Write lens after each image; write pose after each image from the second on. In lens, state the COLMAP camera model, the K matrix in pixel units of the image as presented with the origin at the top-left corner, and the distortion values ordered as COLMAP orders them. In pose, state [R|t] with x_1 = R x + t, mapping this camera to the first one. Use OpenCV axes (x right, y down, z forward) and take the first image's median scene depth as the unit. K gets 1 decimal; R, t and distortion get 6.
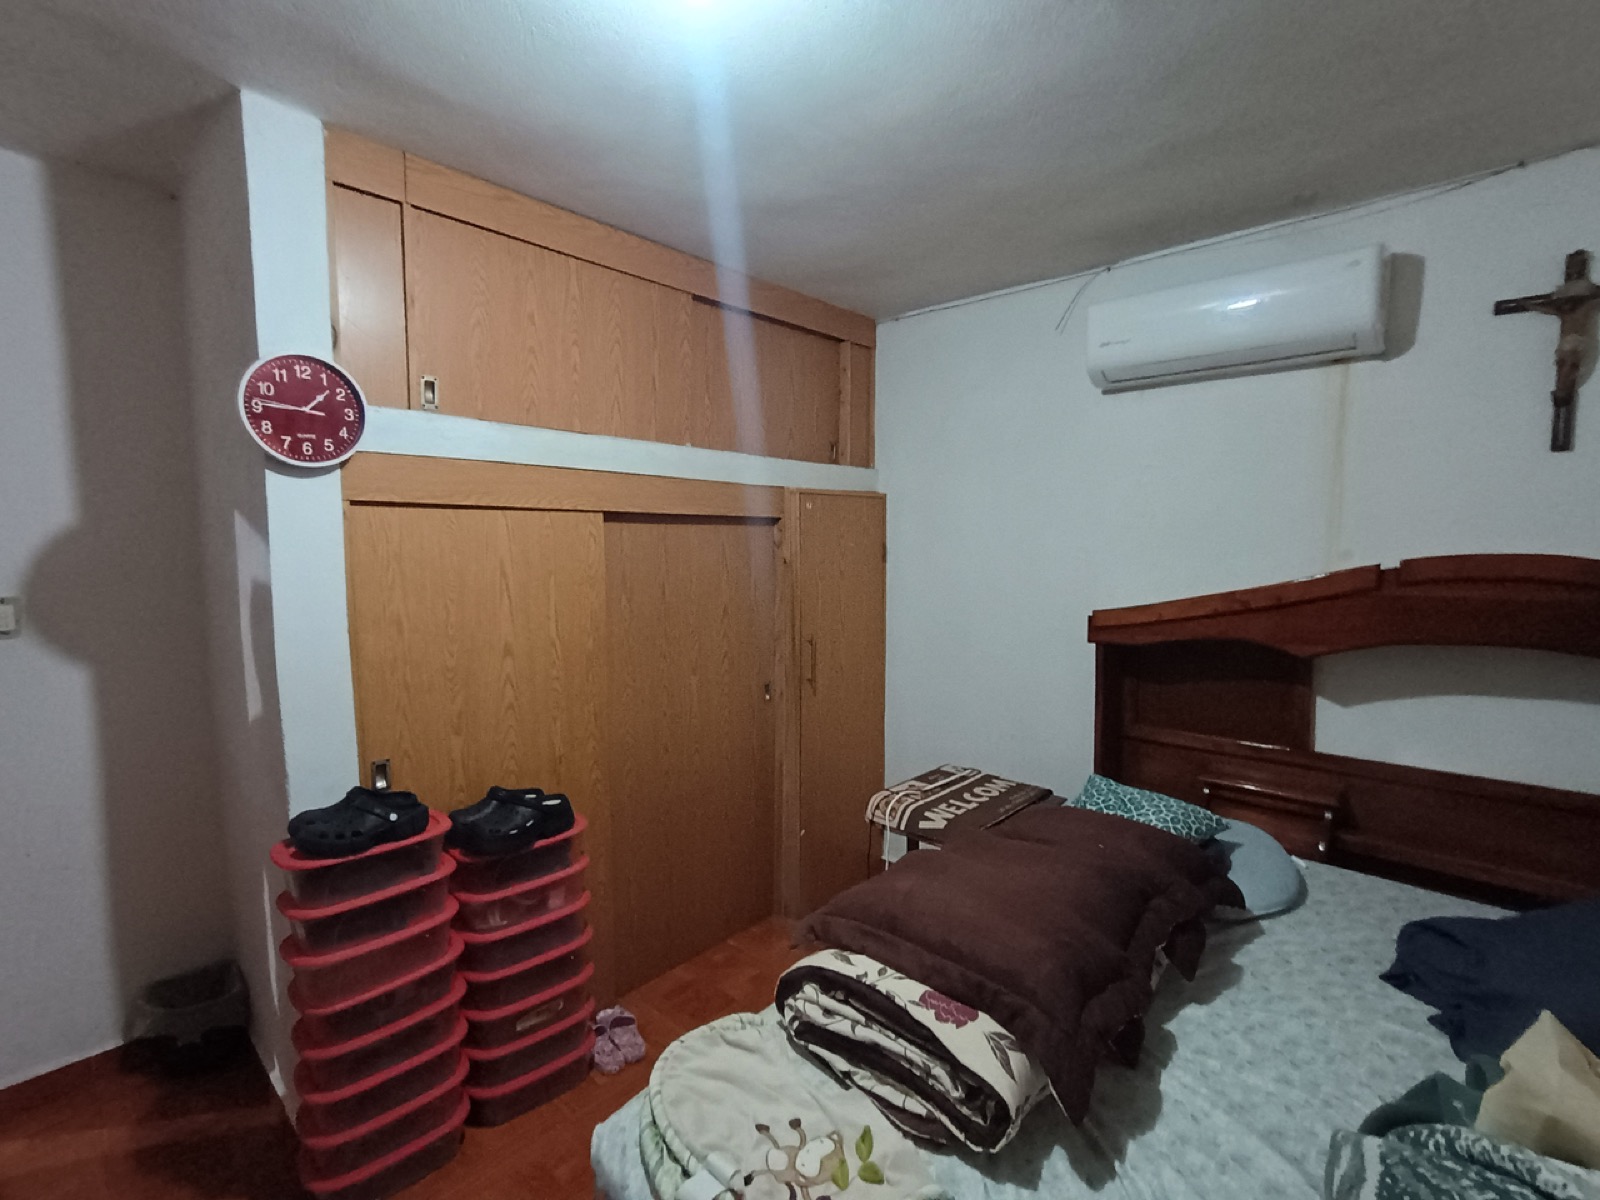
lens RADIAL K [[726.4, 0, 807.0], [0, 726.4, 600.3], [0, 0, 1]] dist [0.000716, -0.000062]
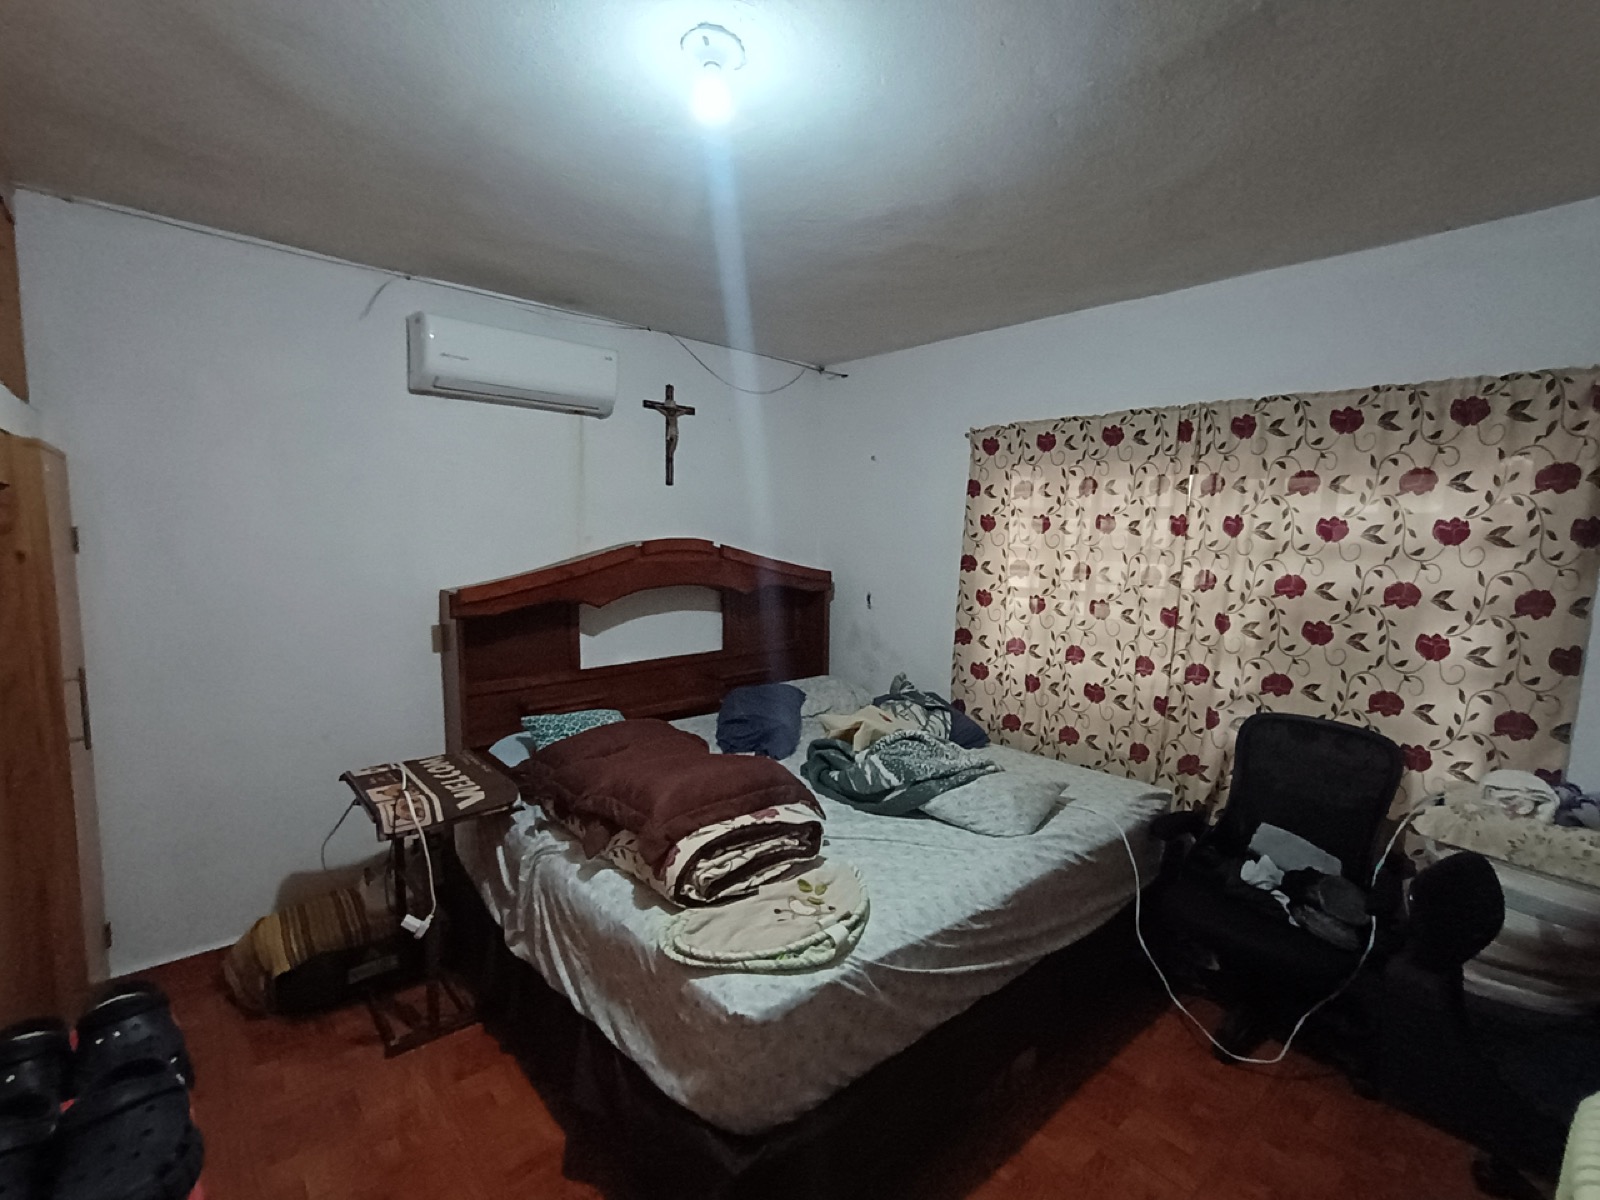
lens RADIAL K [[728.6, 0, 797.4], [0, 728.6, 600.9], [0, 0, 1]] dist [0.002078, -0.000146]
pose [[0.102855, -0.091610, 0.990469, -0.931951], [0.069488, 0.993979, 0.084719, -0.038401], [-0.992266, 0.060112, 0.108602, 0.474304]]
